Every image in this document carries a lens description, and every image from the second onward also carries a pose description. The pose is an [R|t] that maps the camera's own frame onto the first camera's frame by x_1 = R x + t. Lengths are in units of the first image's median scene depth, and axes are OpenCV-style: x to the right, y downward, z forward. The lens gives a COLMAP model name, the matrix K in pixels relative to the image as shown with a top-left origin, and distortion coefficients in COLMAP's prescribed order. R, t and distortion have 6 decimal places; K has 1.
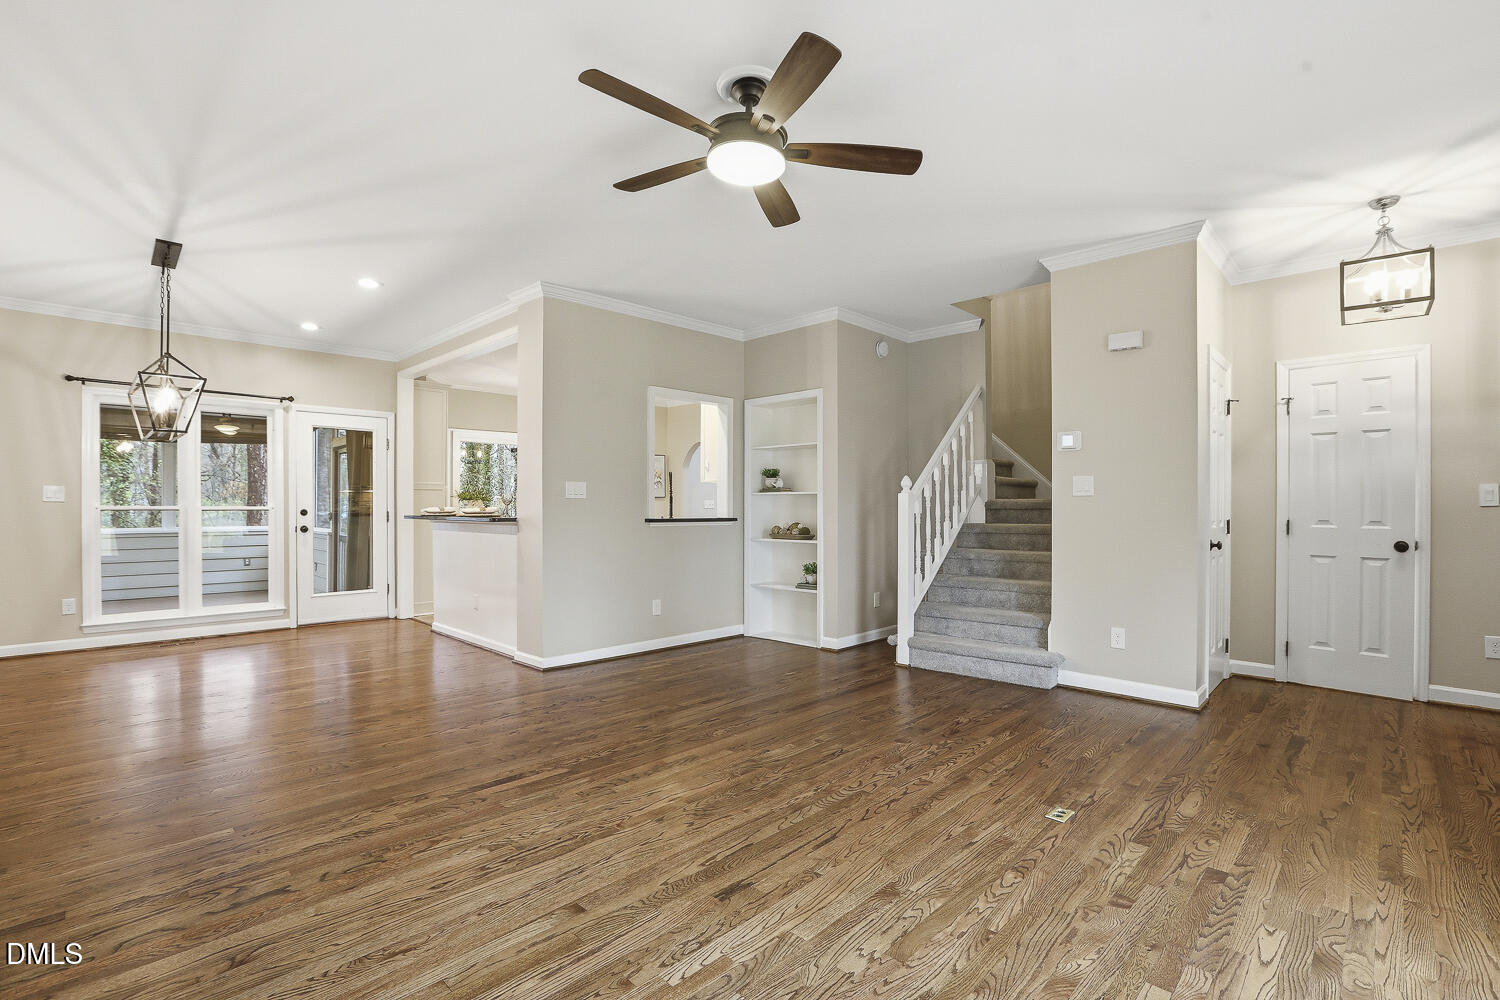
lens RADIAL K [[684.2, 0, 753.0], [0, 684.2, 502.8], [0, 0, 1]] dist [-0.030717, 0.003079]
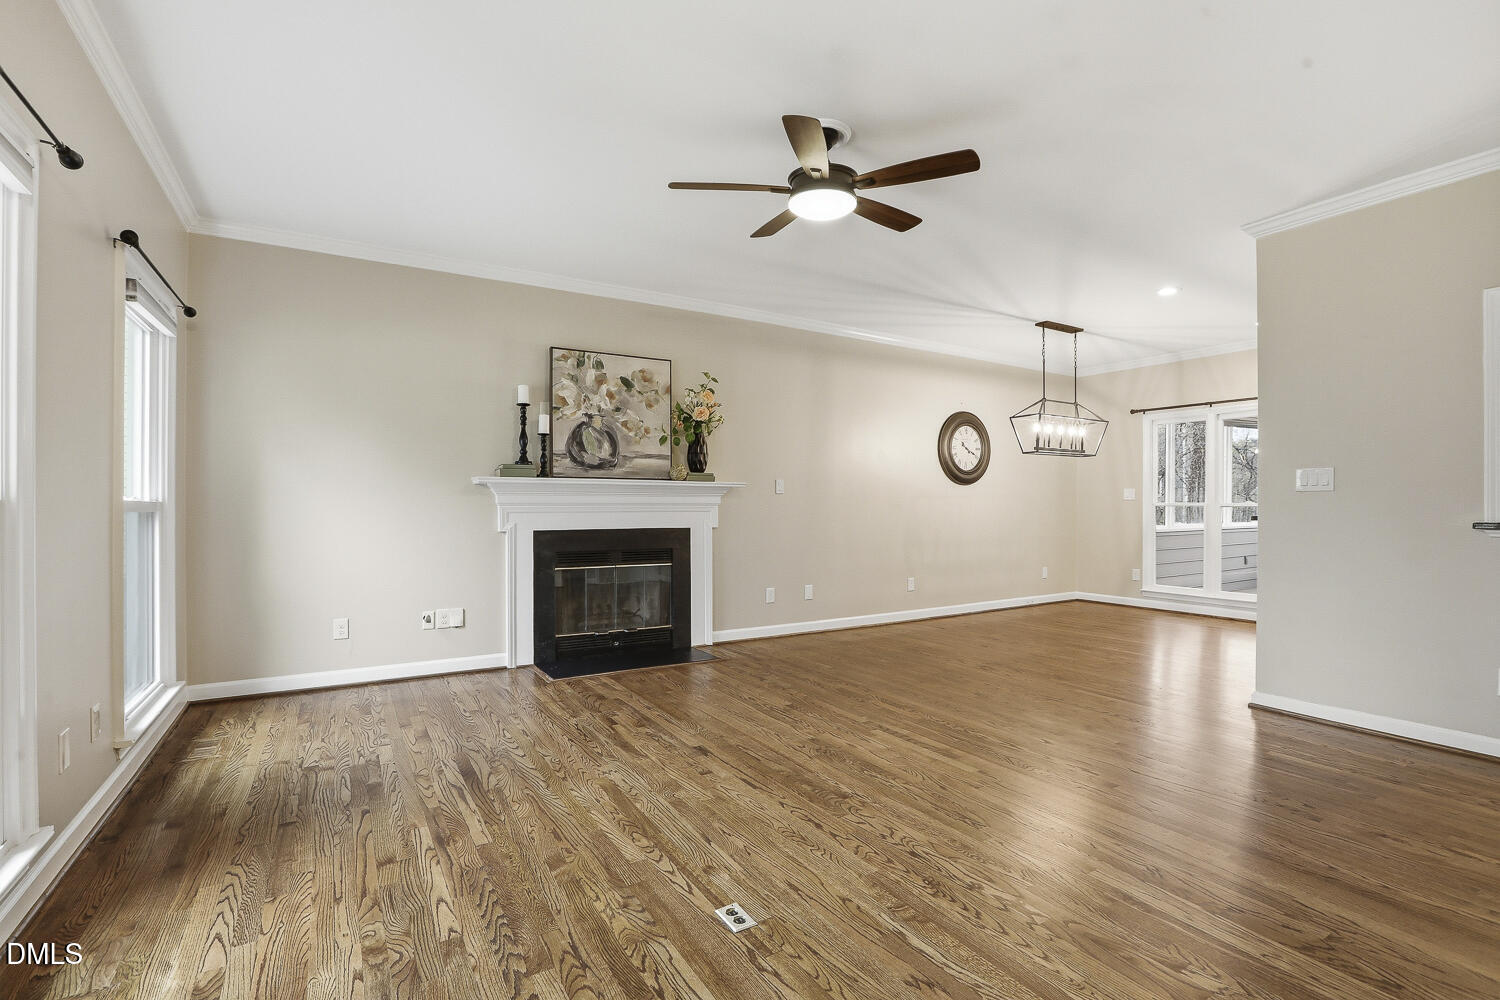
lens RADIAL K [[684.2, 0, 750.1], [0, 684.2, 509.3], [0, 0, 1]] dist [-0.030717, 0.003079]
pose [[-0.255068, 0.002677, -0.966919, 1.025599], [0.014576, 0.999893, -0.001077, 0.013779], [0.966813, -0.014368, -0.255080, 1.064448]]
